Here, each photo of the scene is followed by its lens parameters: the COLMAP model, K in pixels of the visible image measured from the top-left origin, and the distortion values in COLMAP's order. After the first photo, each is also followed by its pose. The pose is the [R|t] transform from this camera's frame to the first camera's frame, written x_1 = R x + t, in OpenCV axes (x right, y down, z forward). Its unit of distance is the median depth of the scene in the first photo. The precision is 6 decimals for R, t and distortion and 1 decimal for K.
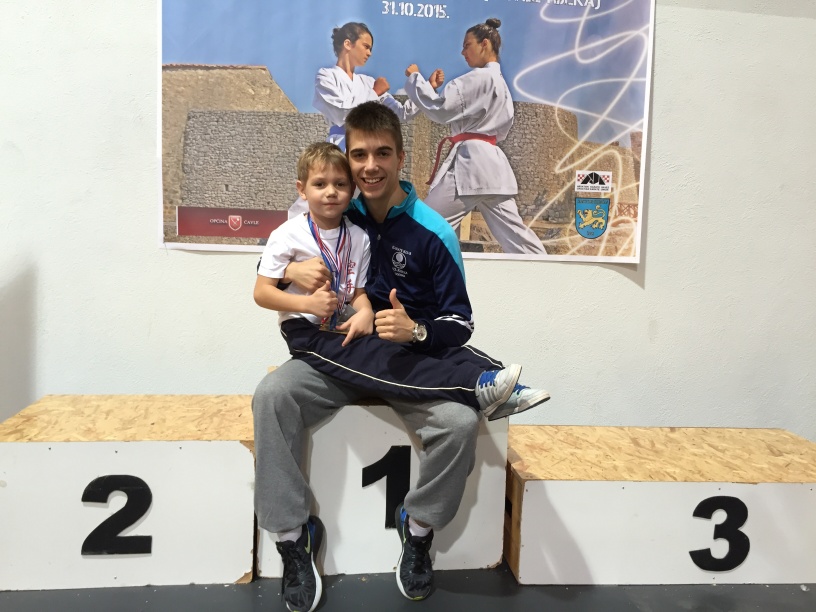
lens RADIAL K [[716.0, 0, 404.9], [0, 716.0, 300.1], [0, 0, 1]] dist [0.066817, -0.096234]
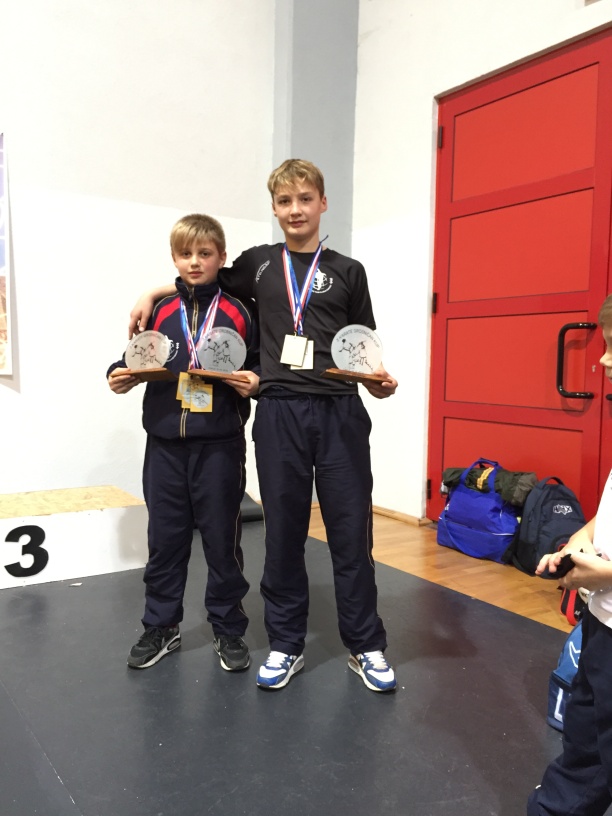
lens RADIAL K [[716.0, 0, 306.2], [0, 716.0, 407.2], [0, 0, 1]] dist [0.066817, -0.096234]
pose [[0.894565, -0.057106, 0.443275, 0.232280], [0.062312, 0.998053, 0.002825, 0.042256], [-0.442573, 0.025094, 0.896381, -0.465946]]
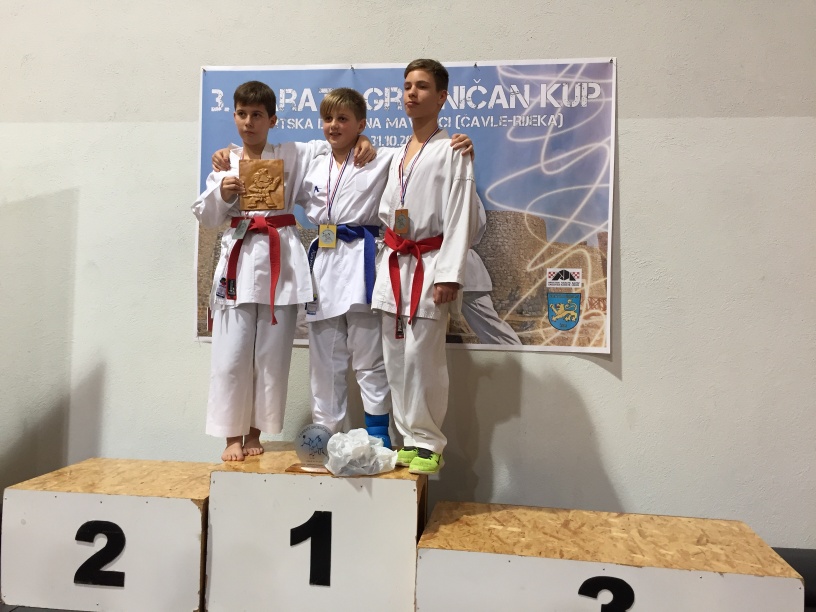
lens RADIAL K [[716.0, 0, 405.8], [0, 716.0, 294.7], [0, 0, 1]] dist [0.066817, -0.096234]
pose [[0.968494, -0.018862, -0.248322, 0.319468], [-0.011107, 0.992864, -0.118737, -0.008463], [0.248789, 0.117754, 0.961373, -0.109302]]
